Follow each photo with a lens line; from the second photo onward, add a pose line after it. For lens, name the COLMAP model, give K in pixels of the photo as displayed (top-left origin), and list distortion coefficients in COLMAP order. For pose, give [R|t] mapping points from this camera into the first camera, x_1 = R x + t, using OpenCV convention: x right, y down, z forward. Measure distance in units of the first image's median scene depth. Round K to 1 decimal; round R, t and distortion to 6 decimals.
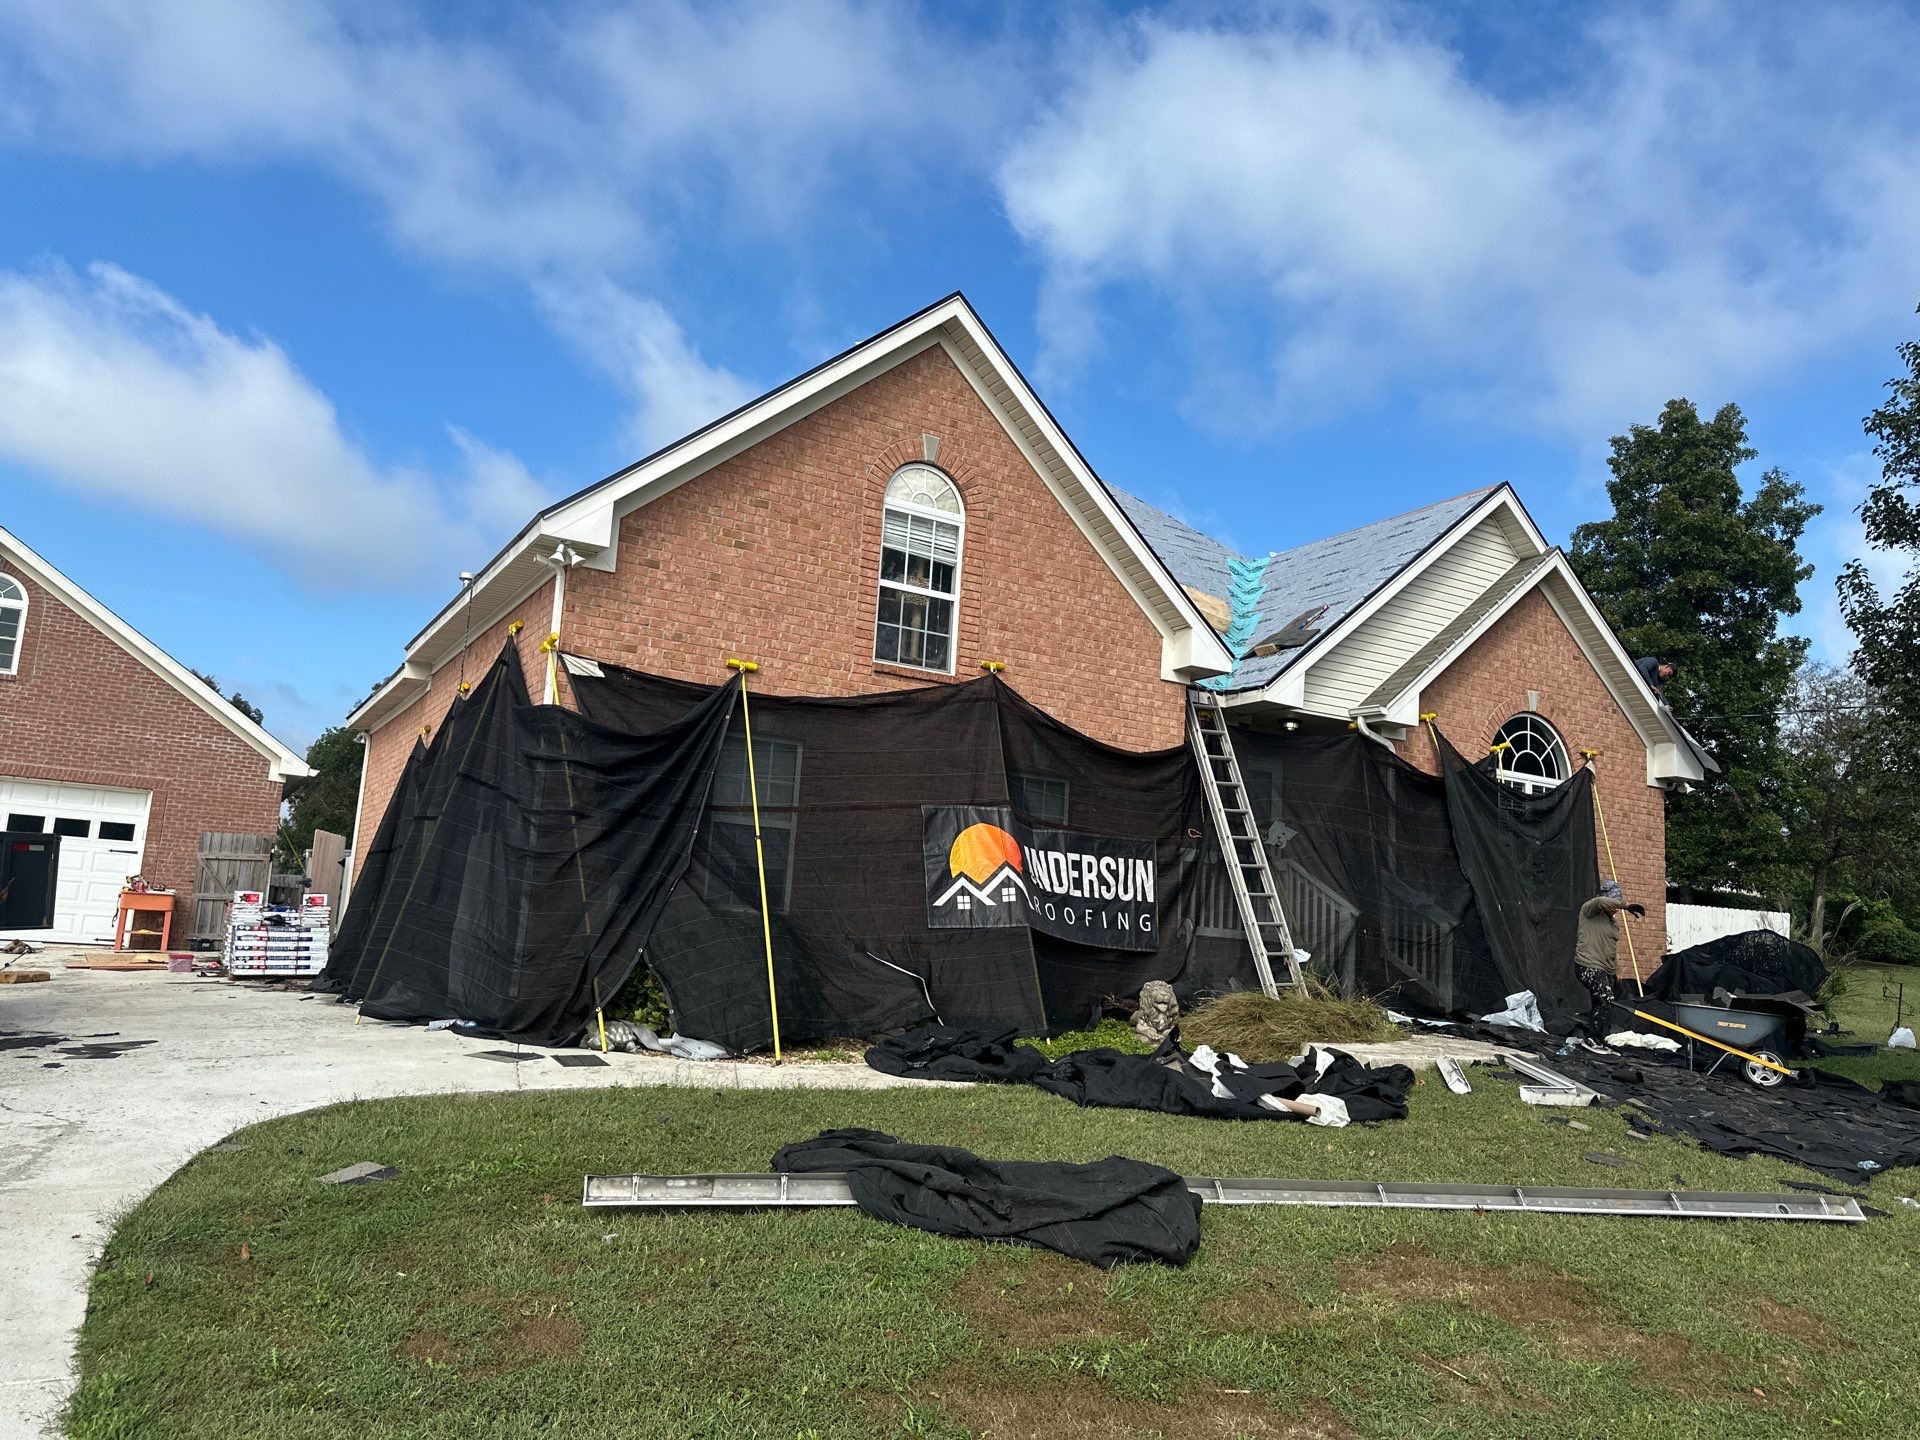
lens RADIAL K [[1322.1, 0, 960.0], [0, 1322.1, 720.0], [0, 0, 1]] dist [0.116857, -0.120088]
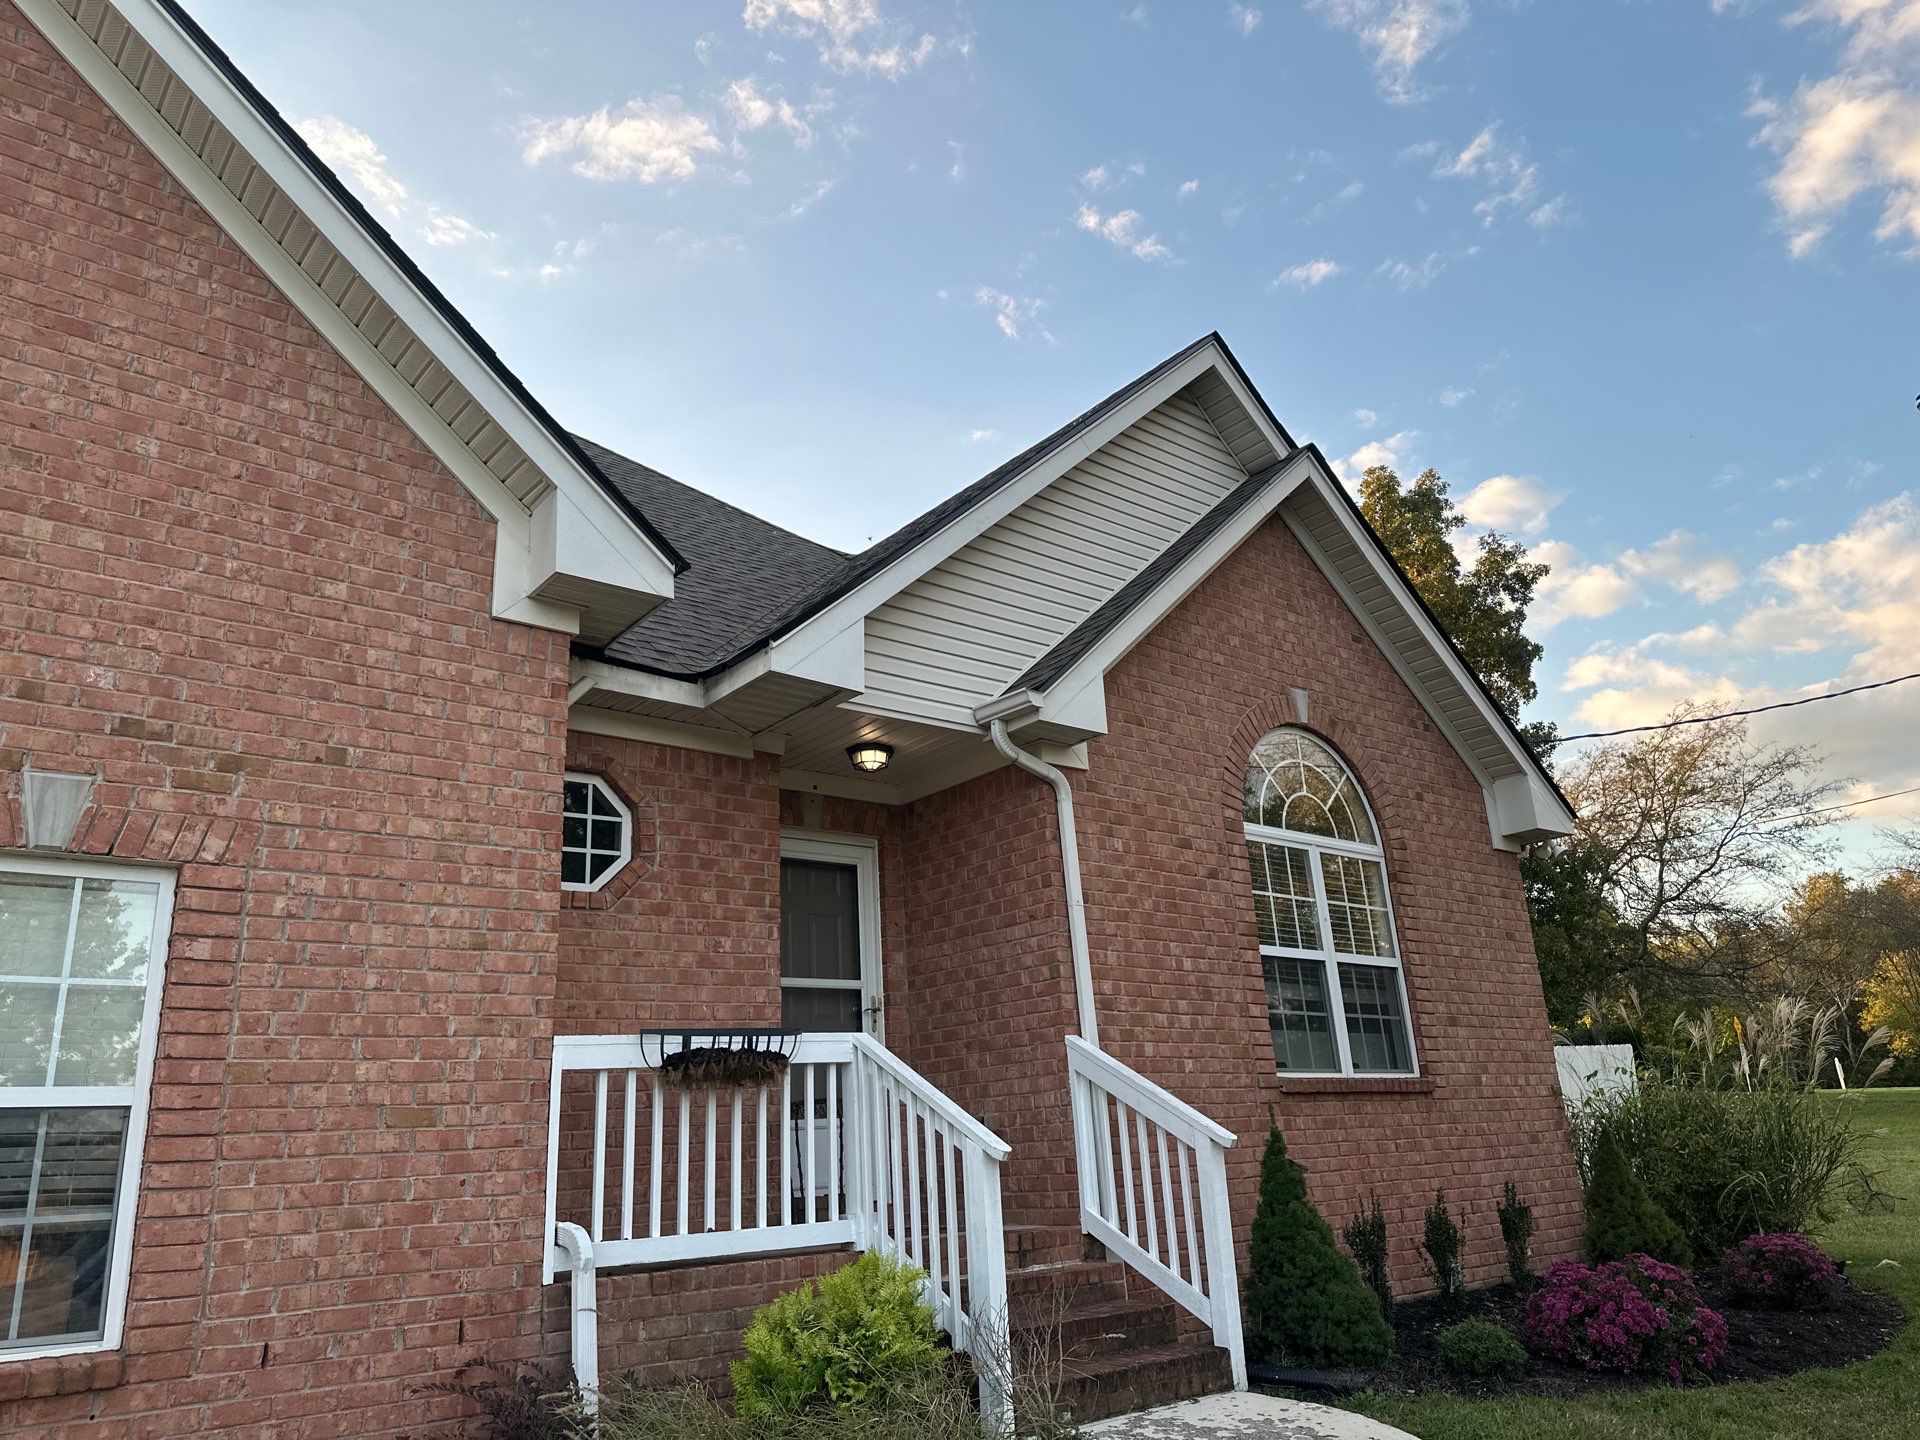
lens RADIAL K [[1322.1, 0, 960.0], [0, 1322.1, 720.0], [0, 0, 1]] dist [0.116857, -0.120088]
pose [[0.978370, -0.059308, 0.198179, 0.196999], [0.089939, 0.984690, -0.149324, 0.070268], [-0.186288, 0.163918, 0.968725, 0.548486]]
